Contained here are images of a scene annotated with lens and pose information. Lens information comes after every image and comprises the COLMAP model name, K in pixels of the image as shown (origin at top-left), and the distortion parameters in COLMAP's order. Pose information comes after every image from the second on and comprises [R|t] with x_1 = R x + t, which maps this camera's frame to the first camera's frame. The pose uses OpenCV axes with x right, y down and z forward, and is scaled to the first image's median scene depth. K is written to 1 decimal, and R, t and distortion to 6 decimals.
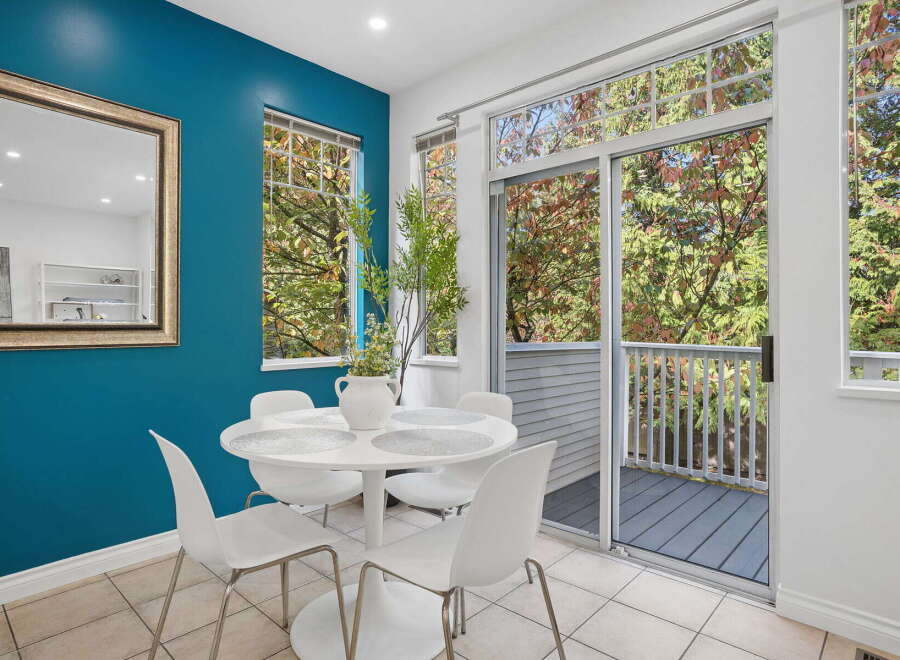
lens RADIAL K [[516.9, 0, 443.0], [0, 516.9, 320.7], [0, 0, 1]] dist [-0.052244, 0.034201]
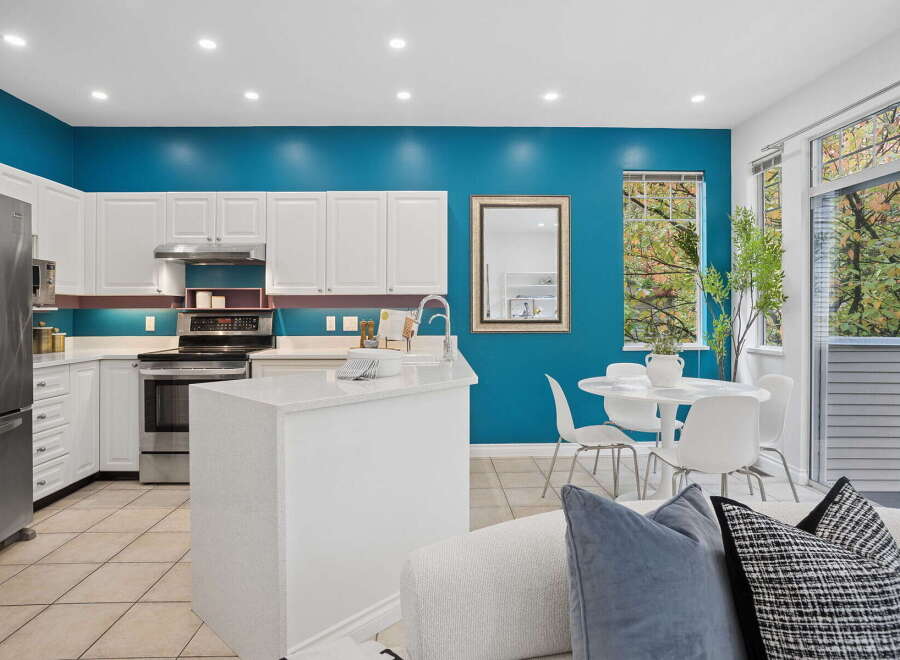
lens RADIAL K [[516.9, 0, 446.7], [0, 516.9, 321.8], [0, 0, 1]] dist [-0.052244, 0.034201]
pose [[0.709469, 0.009842, -0.704668, 0.319408], [0.012082, 0.999586, 0.026125, -0.029259], [0.704633, -0.027049, 0.709056, -0.400186]]
